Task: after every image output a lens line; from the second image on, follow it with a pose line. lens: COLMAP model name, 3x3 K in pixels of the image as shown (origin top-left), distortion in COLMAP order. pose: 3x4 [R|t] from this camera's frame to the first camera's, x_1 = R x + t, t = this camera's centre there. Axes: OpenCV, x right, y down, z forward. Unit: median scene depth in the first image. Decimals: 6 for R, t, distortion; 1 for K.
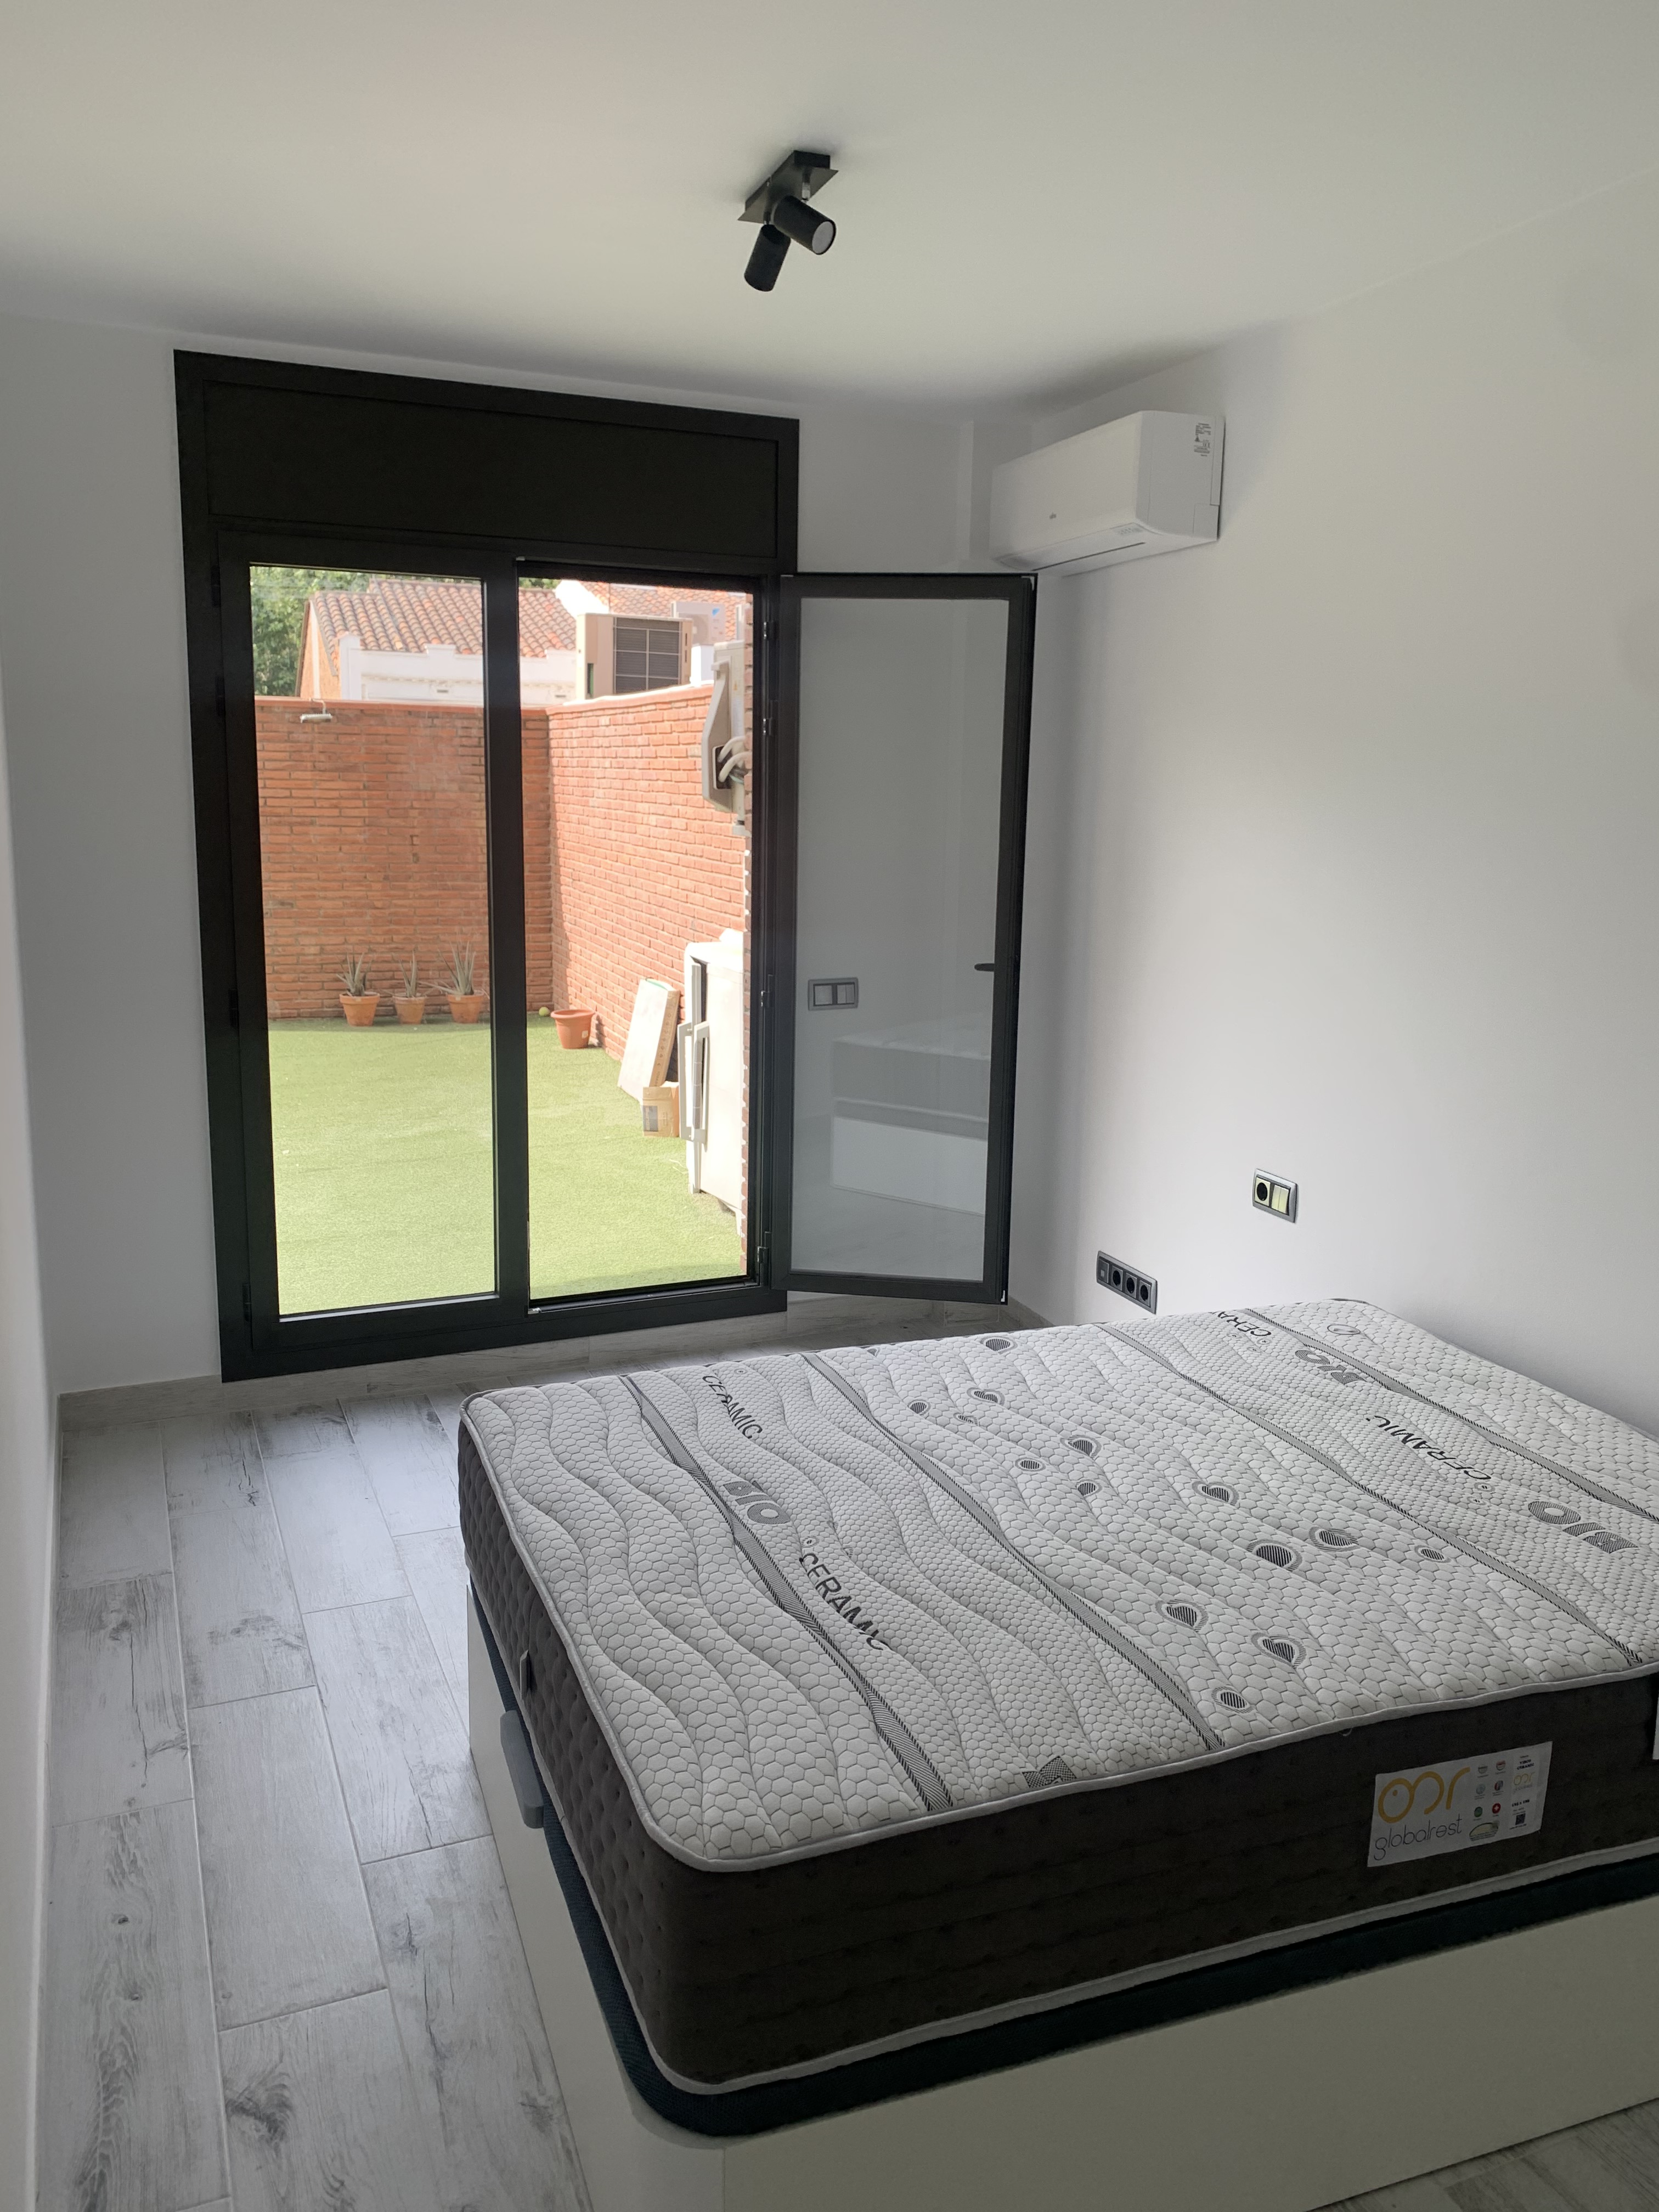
lens RADIAL K [[1682.4, 0, 843.7], [0, 1682.4, 1083.0], [0, 0, 1]] dist [0.095272, -0.158500]
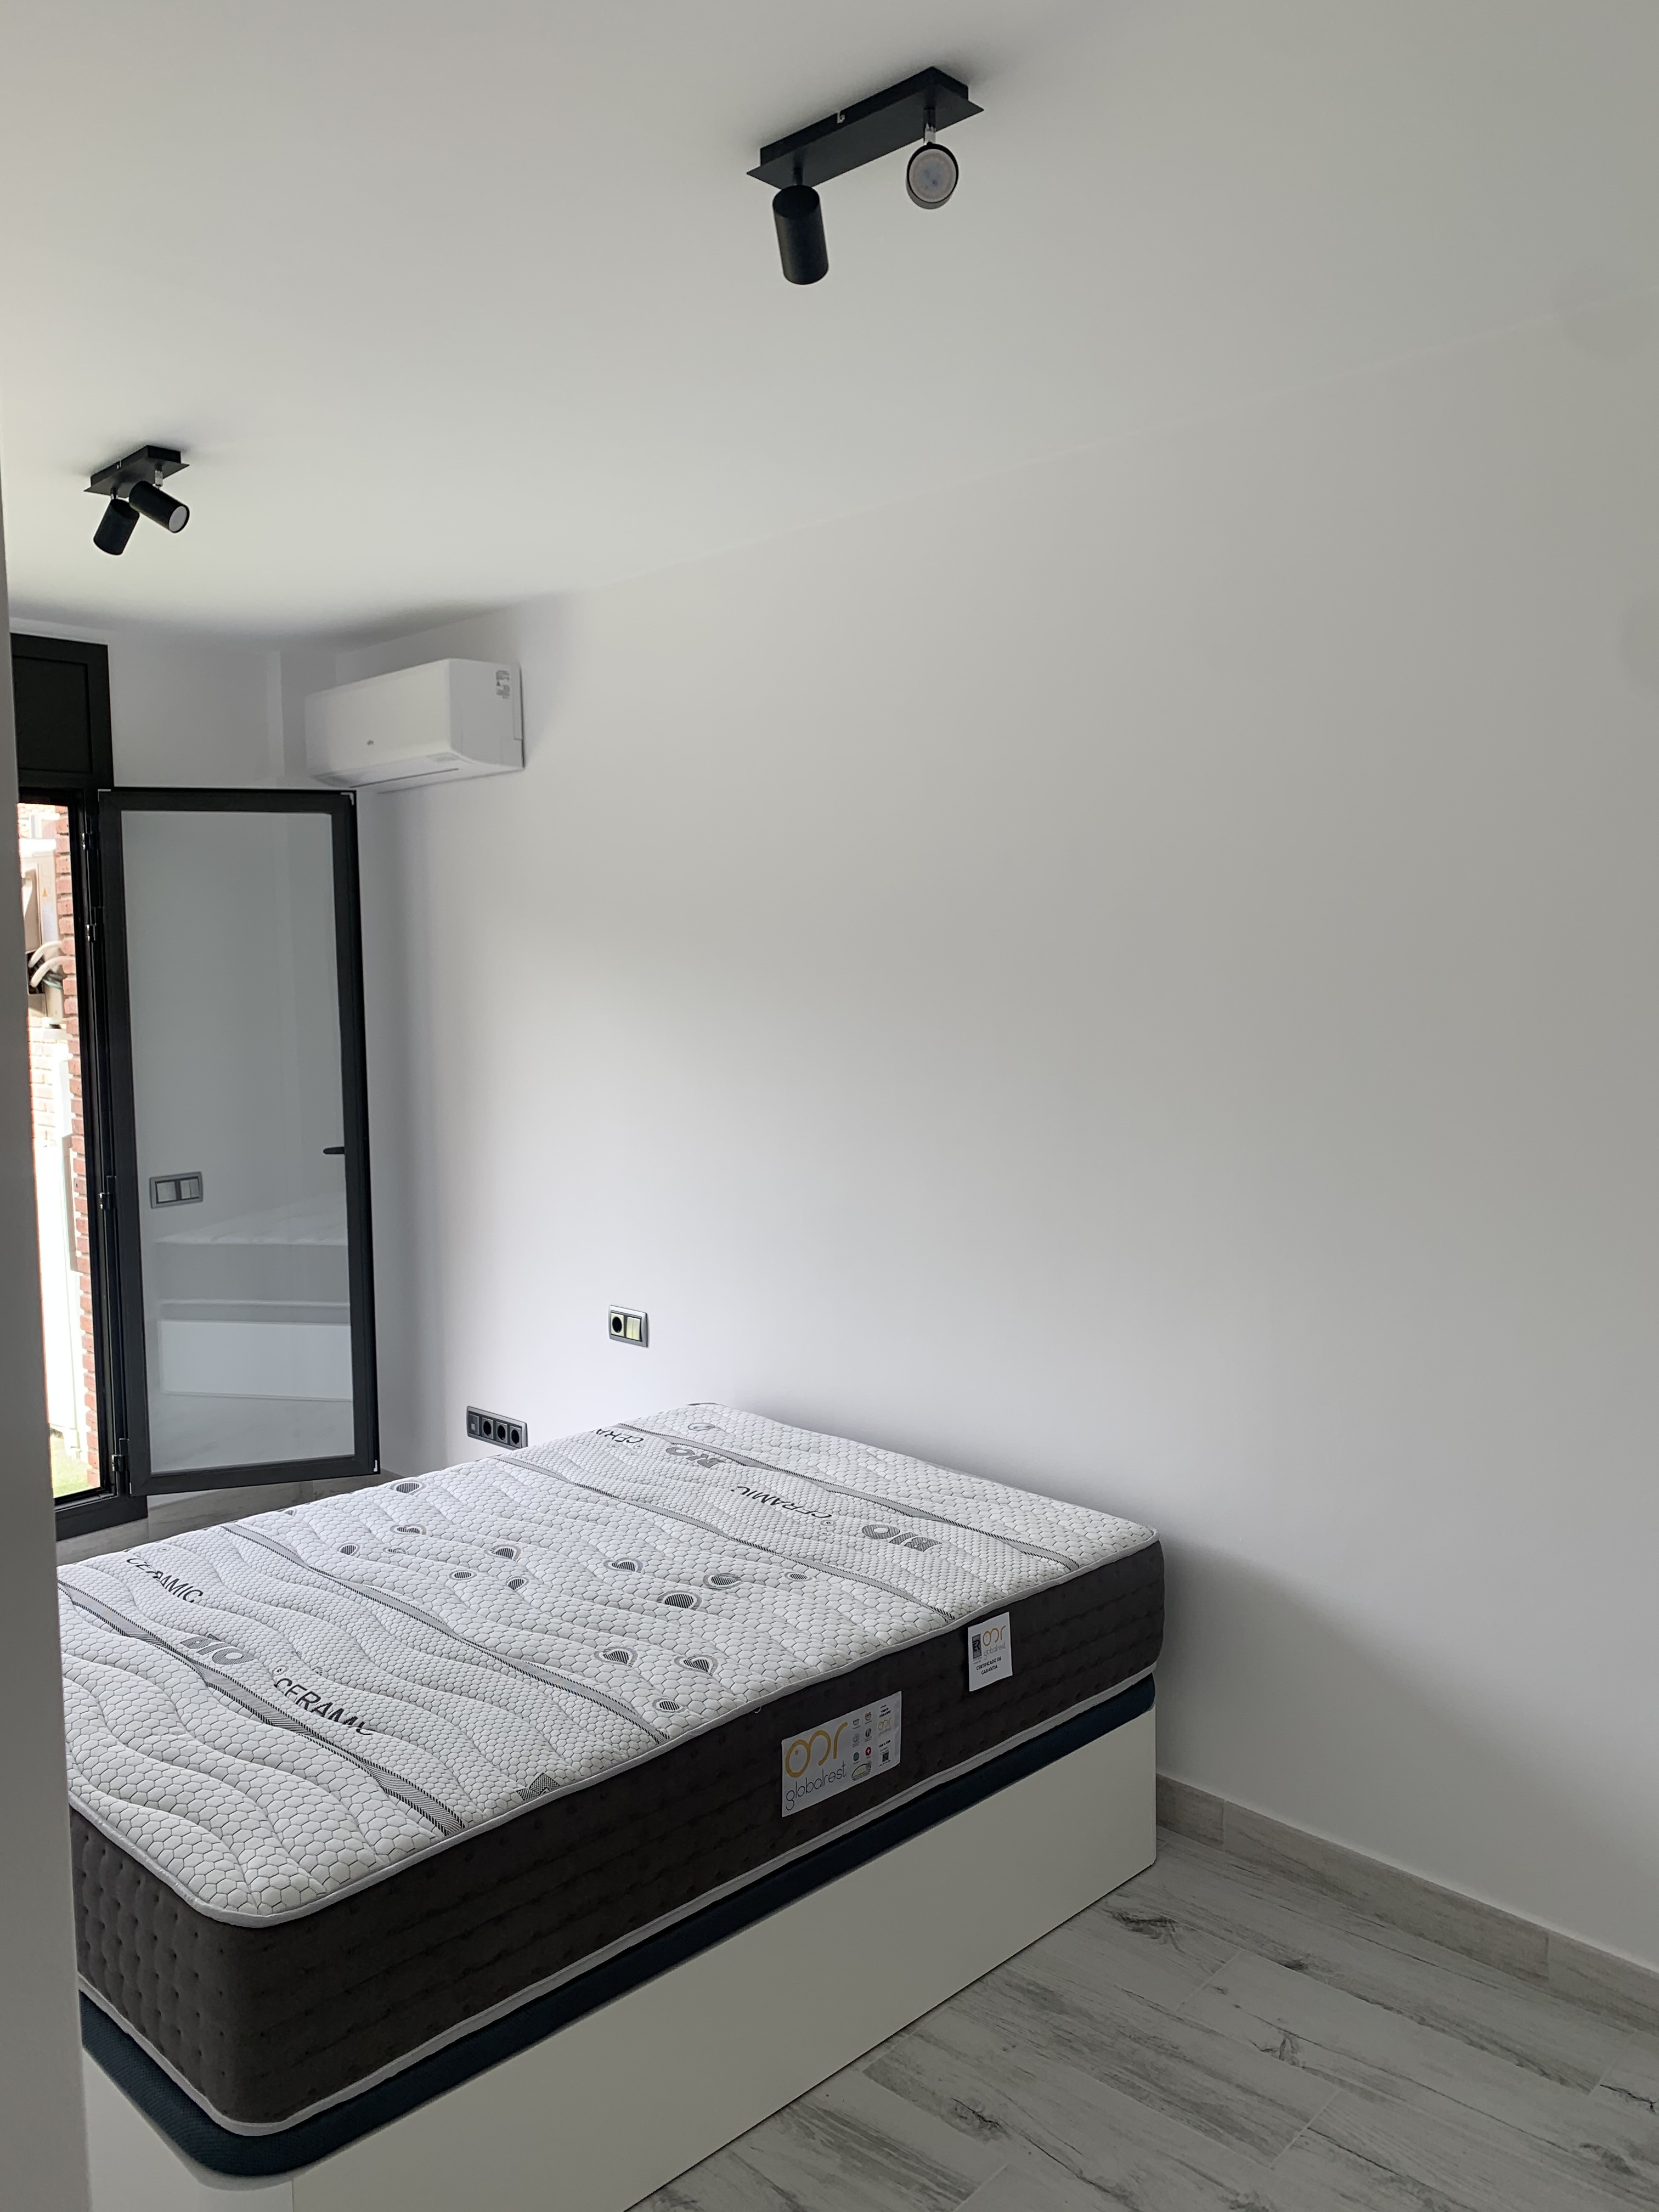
lens RADIAL K [[1692.5, 0, 829.4], [0, 1692.5, 1098.0], [0, 0, 1]] dist [0.030028, -0.018900]
pose [[0.915497, -0.068798, 0.396398, -0.094411], [0.106911, 0.991448, -0.074842, 0.020220], [-0.387859, 0.110897, 0.915023, -0.173136]]
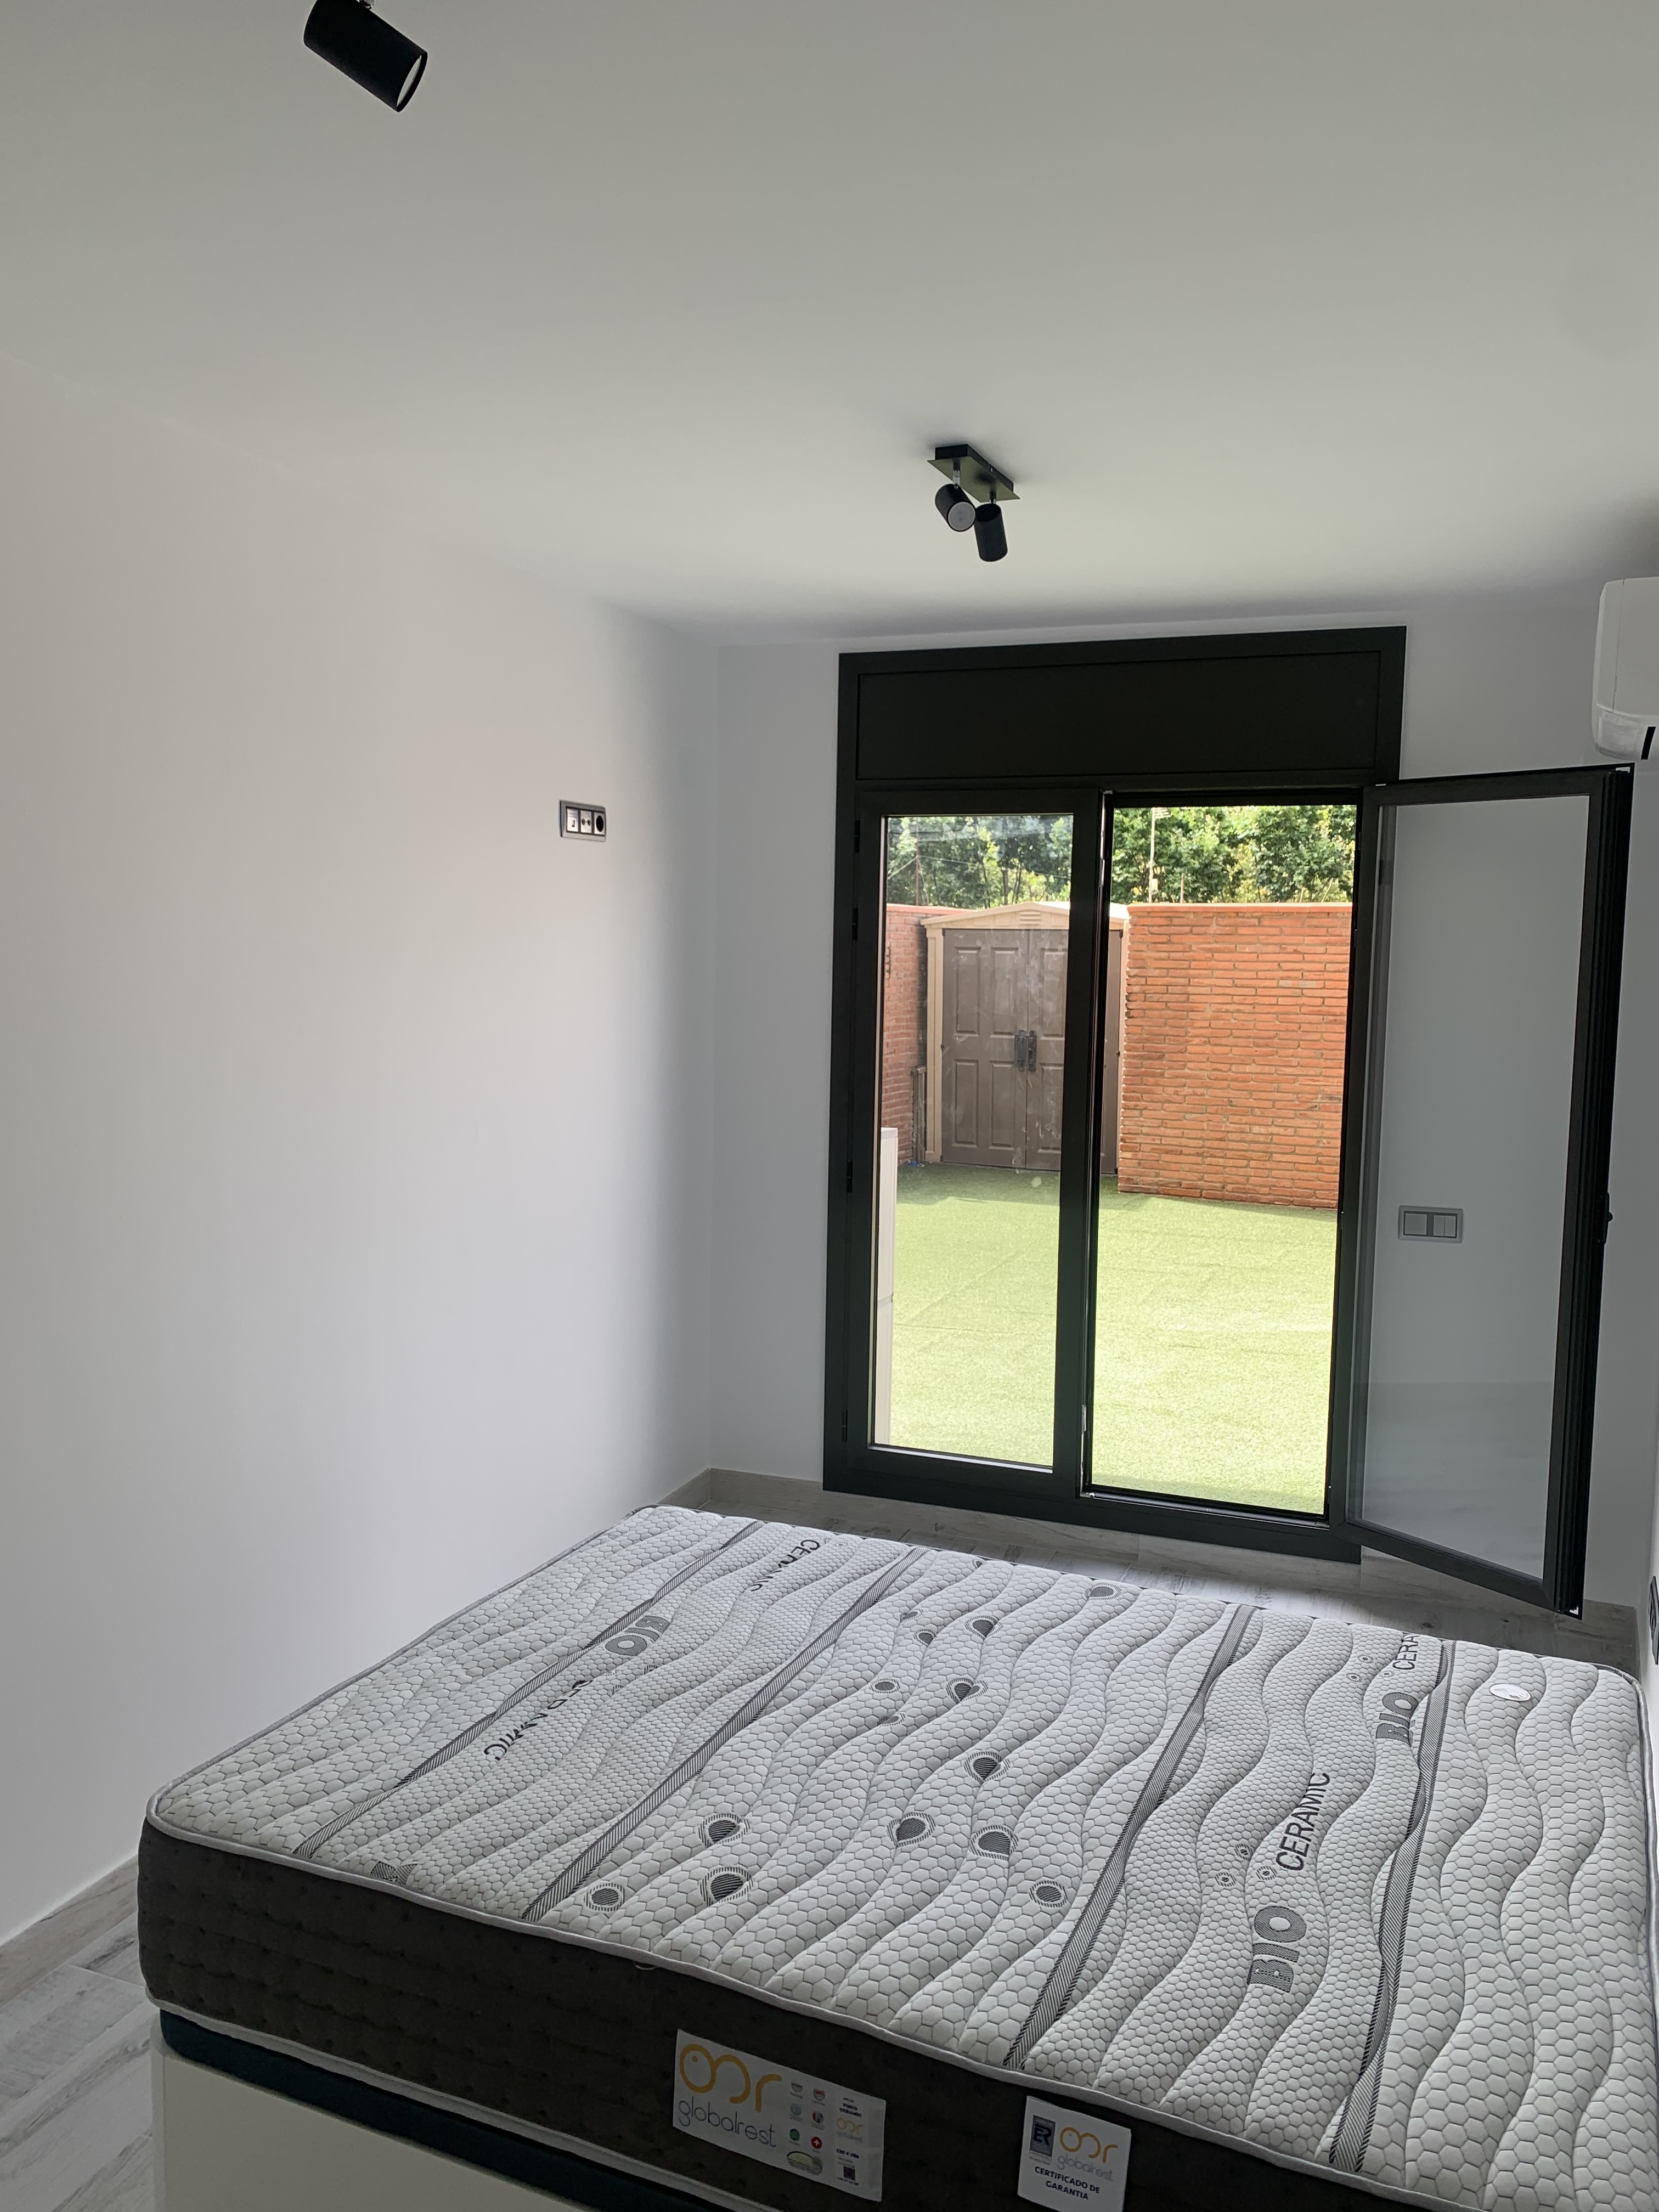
lens RADIAL K [[1680.7, 0, 823.1], [0, 1680.7, 1104.5], [0, 0, 1]] dist [0.027337, -0.032965]
pose [[0.723533, 0.067235, -0.687008, 0.742043], [-0.135251, 0.989763, -0.045578, -0.061906], [0.676910, 0.125896, 0.725219, 0.216641]]
